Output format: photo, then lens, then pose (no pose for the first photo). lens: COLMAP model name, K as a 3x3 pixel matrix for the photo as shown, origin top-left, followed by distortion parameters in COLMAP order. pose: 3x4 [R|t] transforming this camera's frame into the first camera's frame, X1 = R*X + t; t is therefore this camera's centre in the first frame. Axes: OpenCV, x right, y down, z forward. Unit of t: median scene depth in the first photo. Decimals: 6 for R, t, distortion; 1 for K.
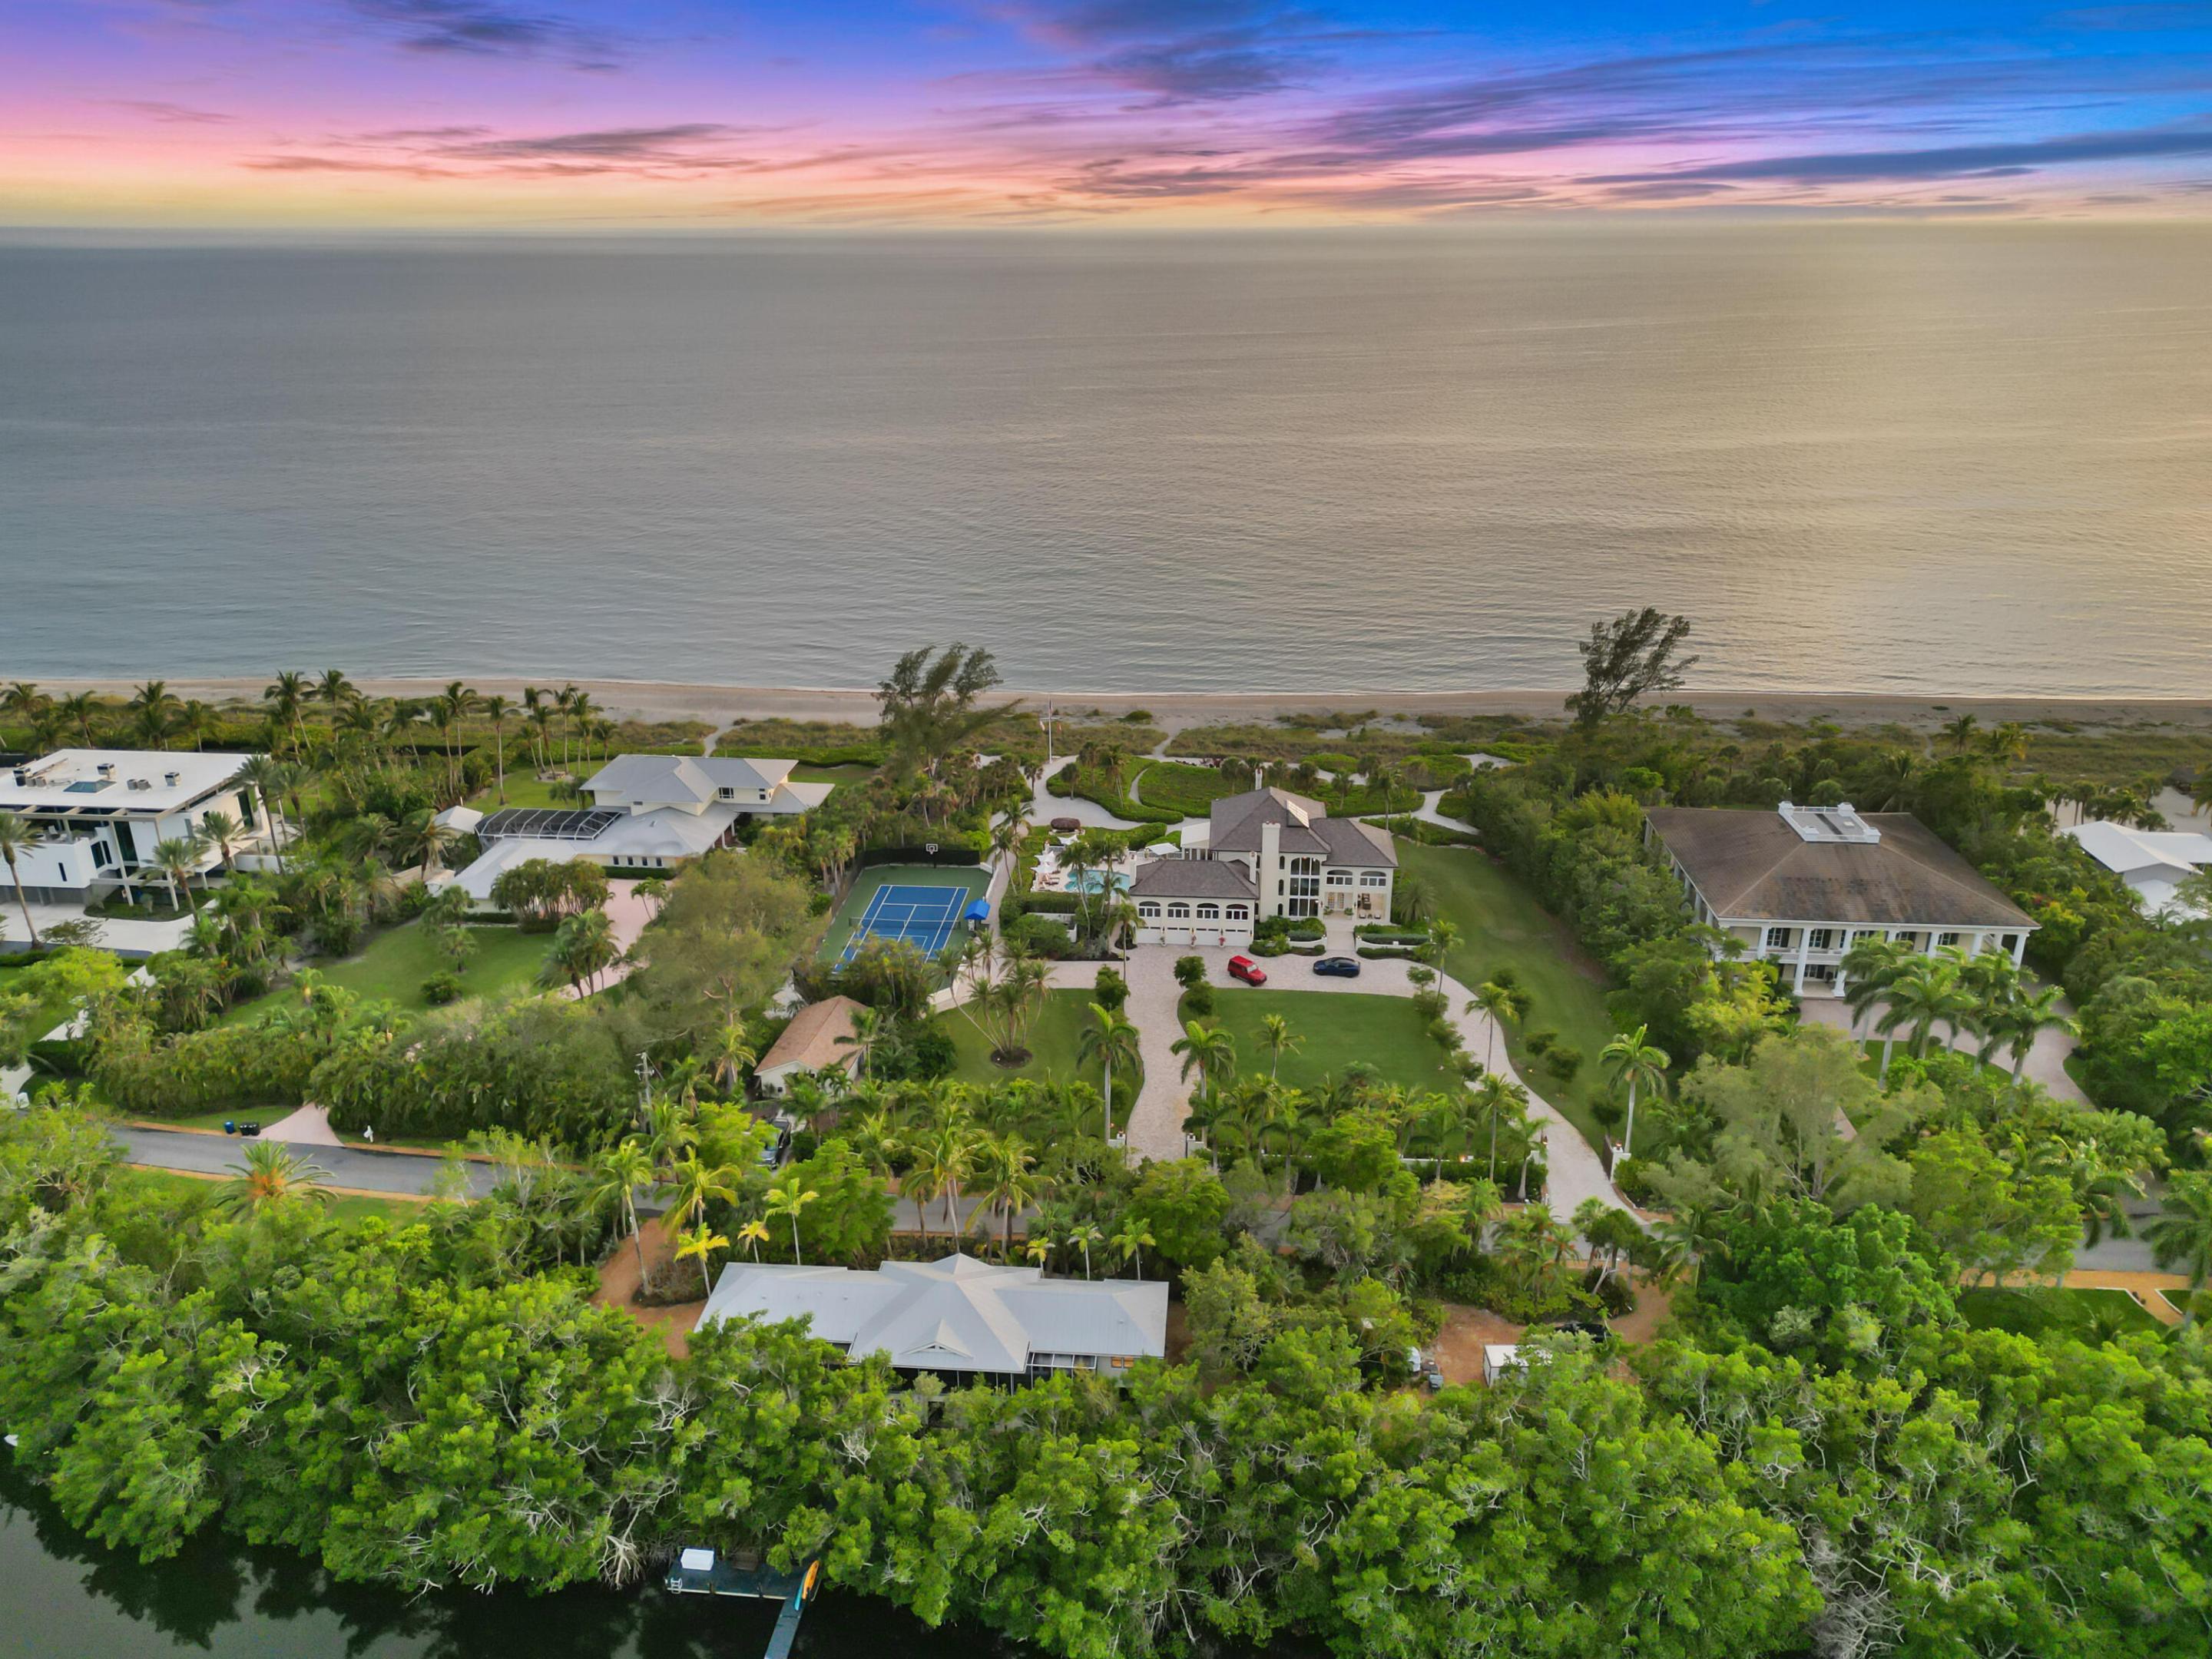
lens RADIAL K [[1568.1, 0, 1092.3], [0, 1568.1, 829.4], [0, 0, 1]] dist [0.064637, -0.057837]
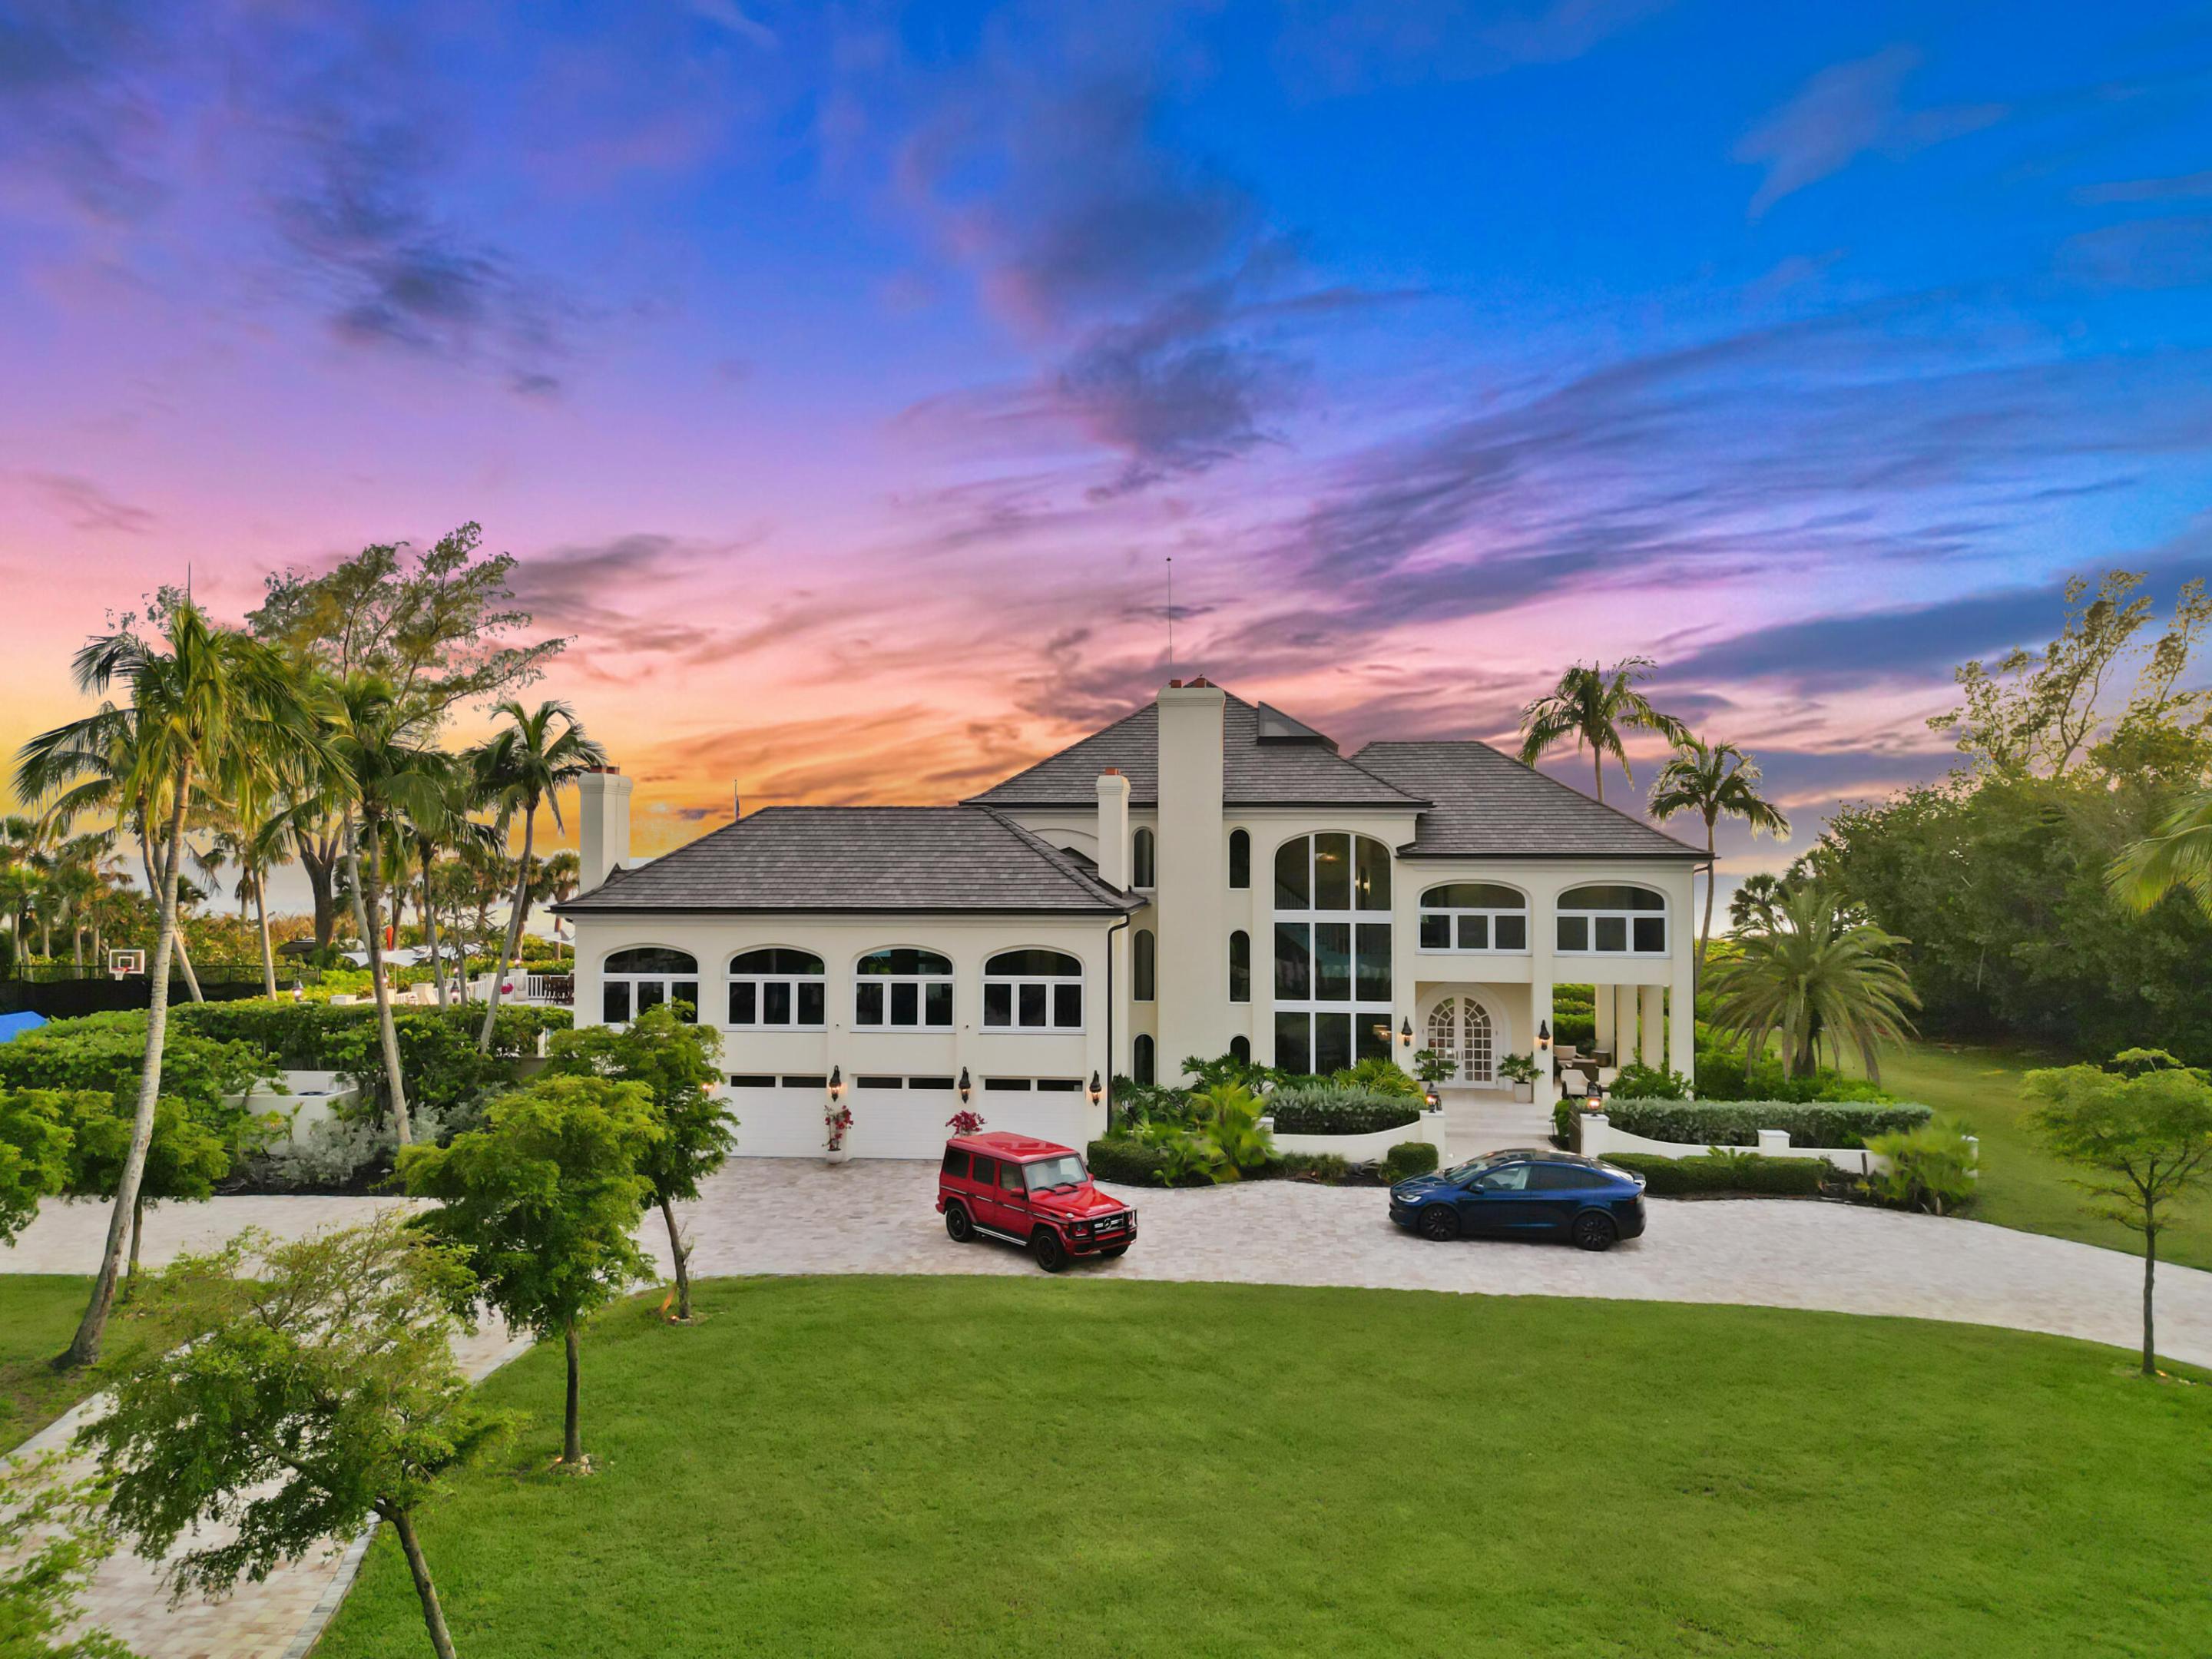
lens RADIAL K [[1568.1, 0, 1085.5], [0, 1568.1, 830.2], [0, 0, 1]] dist [0.064637, -0.057837]
pose [[0.999539, -0.000442, -0.030351, 0.104999], [-0.011001, 0.926635, -0.375802, 0.113388], [0.028290, 0.375963, 0.926203, 0.771722]]
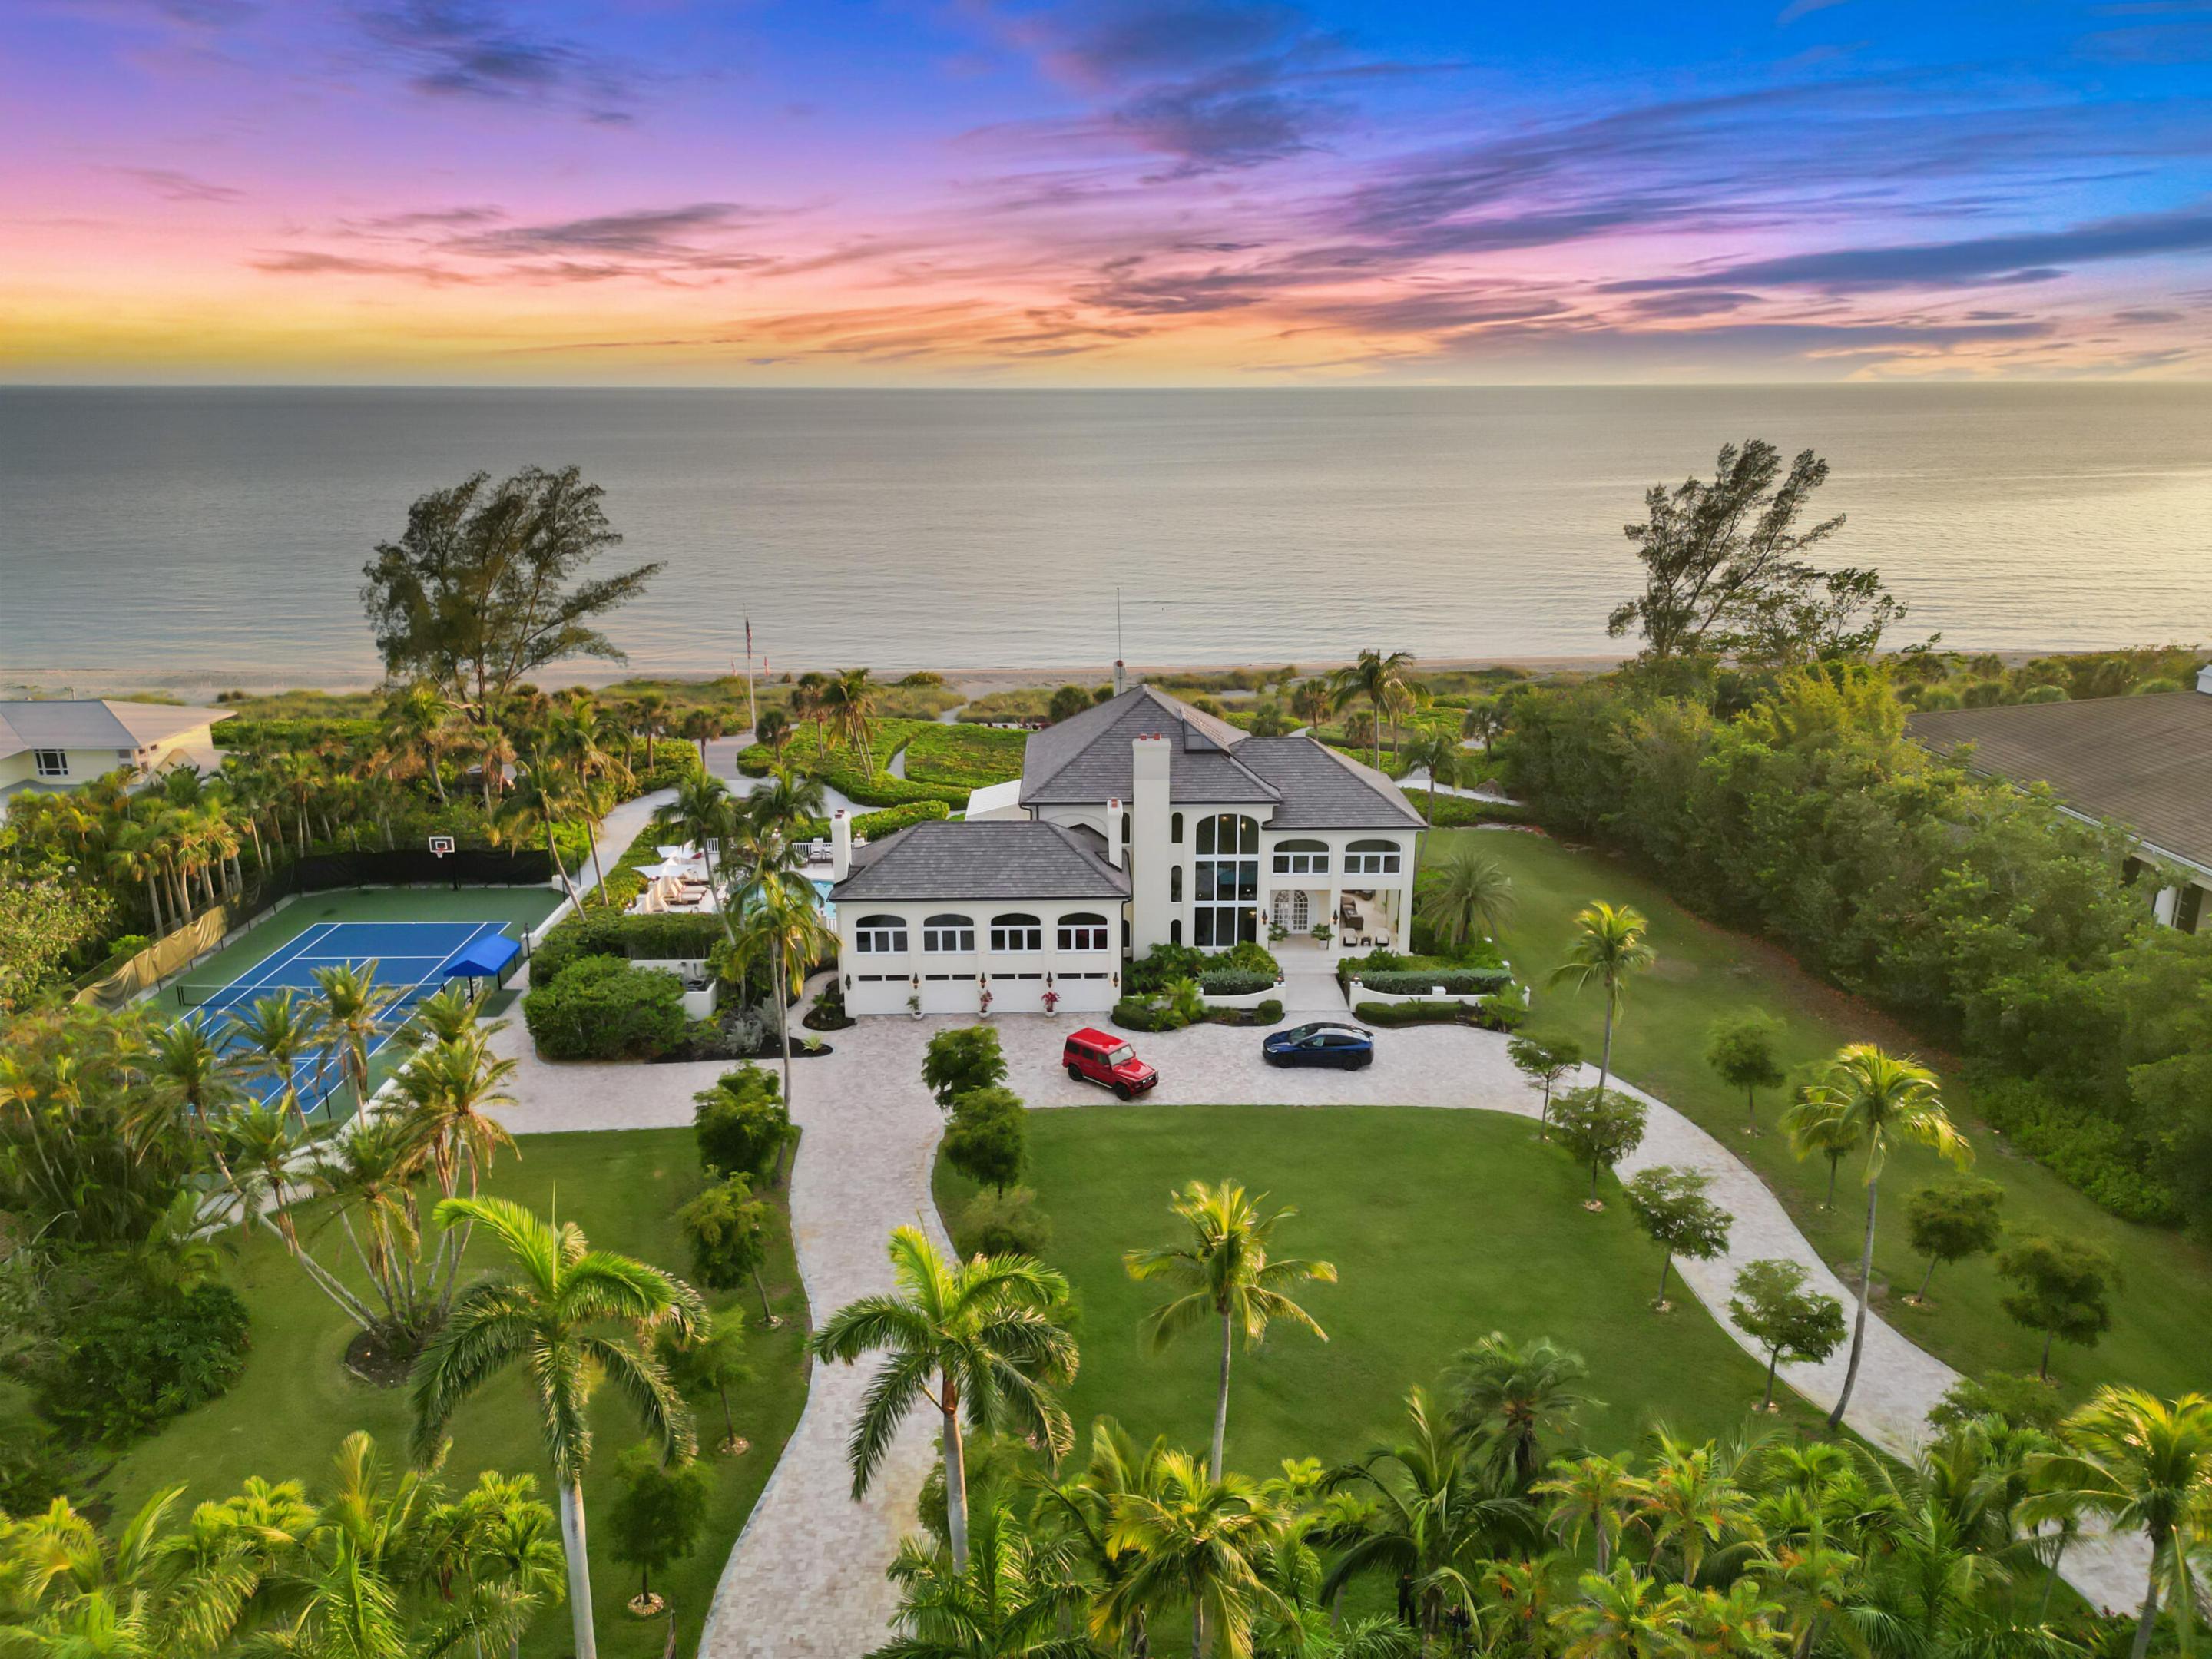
lens RADIAL K [[1568.1, 0, 1085.4], [0, 1568.1, 823.1], [0, 0, 1]] dist [0.064637, -0.057837]
pose [[0.995698, -0.027824, 0.088386, 0.054547], [0.035809, 0.995291, -0.090080, 0.060736], [-0.085464, 0.092857, 0.992005, 0.554088]]
